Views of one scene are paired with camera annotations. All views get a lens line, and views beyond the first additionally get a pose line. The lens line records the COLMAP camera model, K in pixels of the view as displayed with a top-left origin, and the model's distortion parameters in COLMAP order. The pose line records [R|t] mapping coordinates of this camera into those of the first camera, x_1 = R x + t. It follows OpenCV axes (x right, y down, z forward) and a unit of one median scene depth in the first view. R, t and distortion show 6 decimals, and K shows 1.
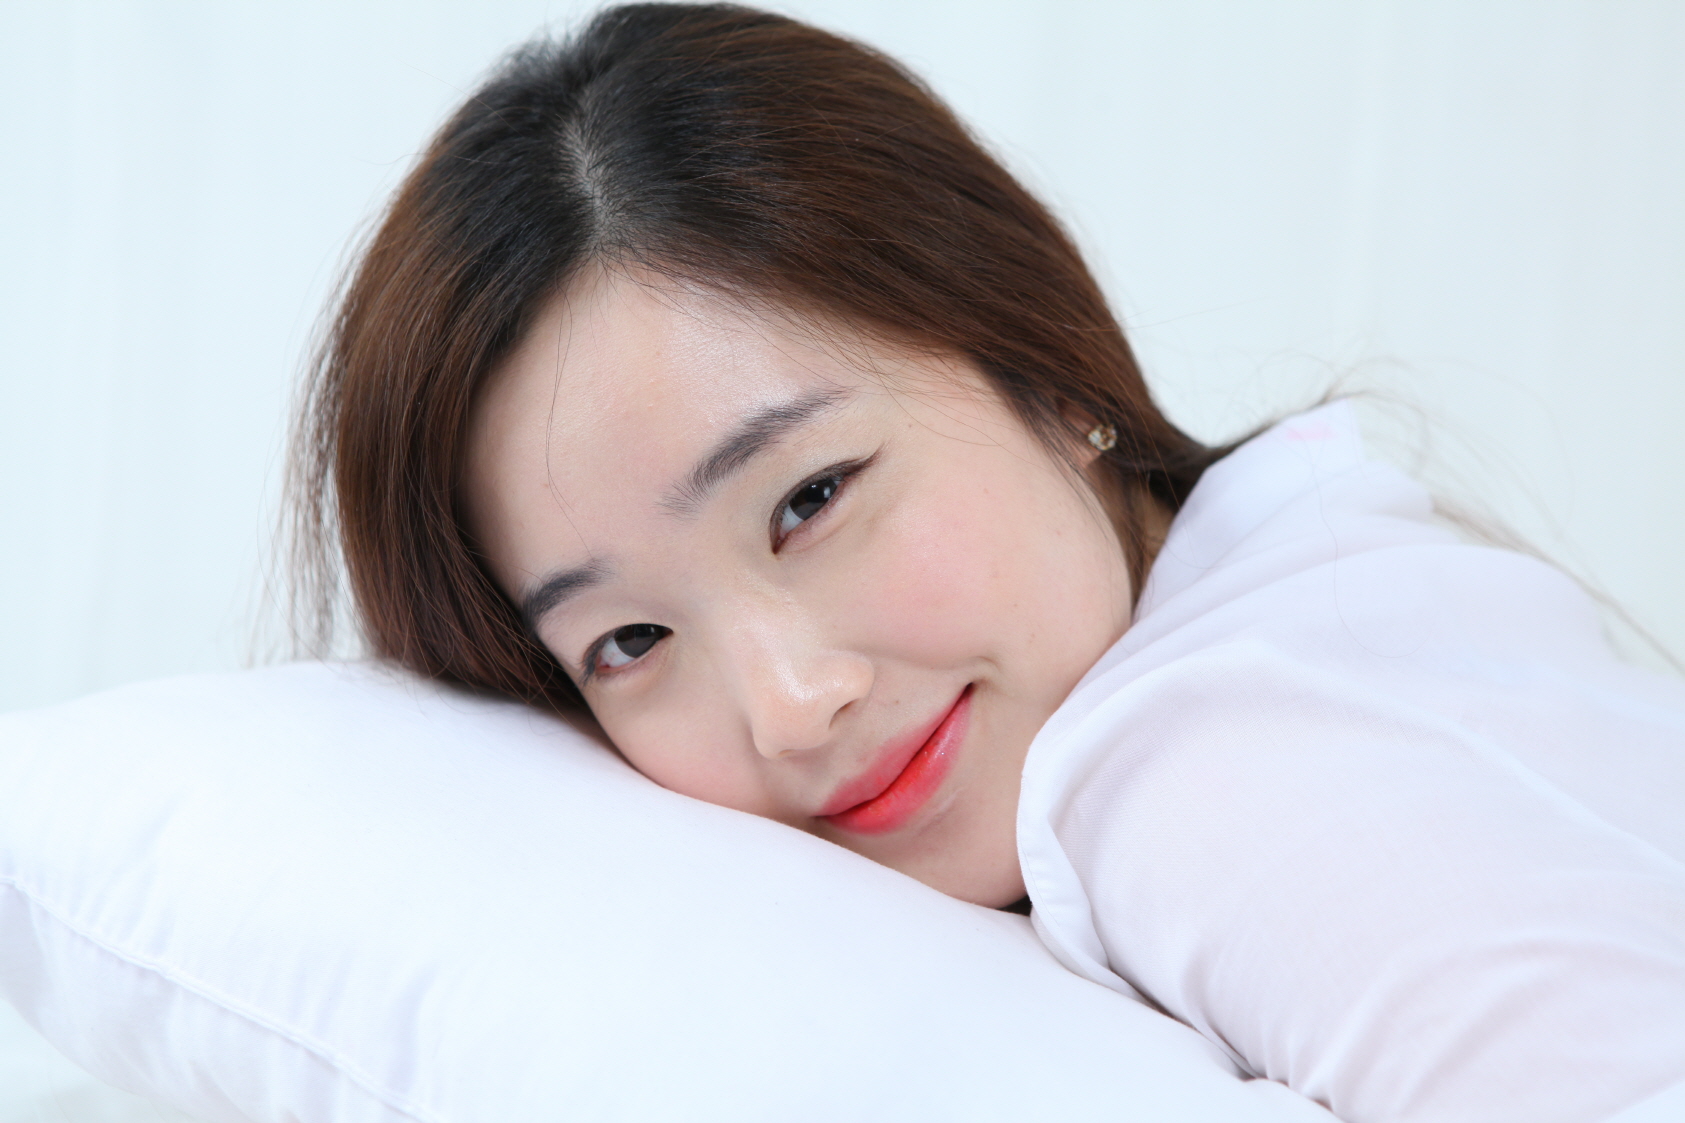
lens RADIAL K [[3422.7, 0, 840.7], [0, 3422.7, 563.1], [0, 0, 1]] dist [0.263127, 0.001096]
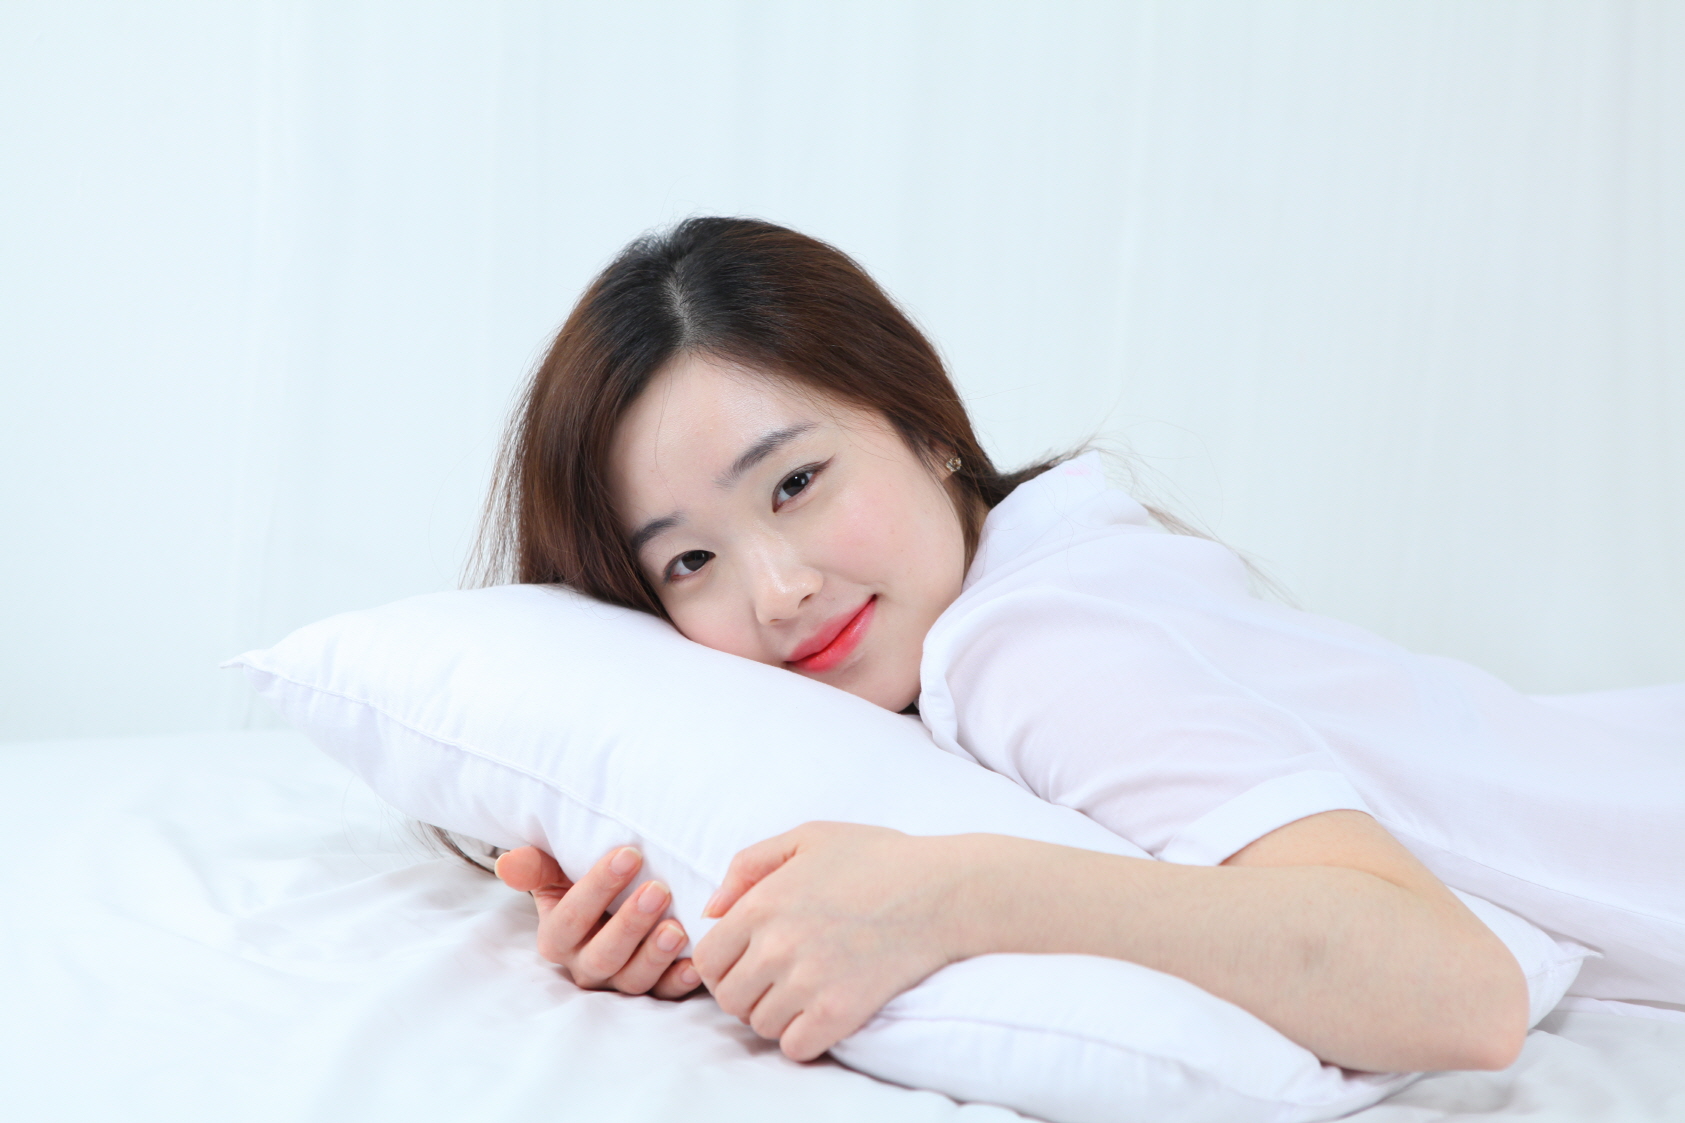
lens RADIAL K [[3422.7, 0, 840.7], [0, 3422.7, 563.1], [0, 0, 1]] dist [0.263127, 0.001096]
pose [[0.998483, 0.043271, 0.034038, -0.044261], [-0.040824, 0.996742, -0.069566, 0.150463], [-0.036938, 0.068071, 0.996996, -0.839769]]
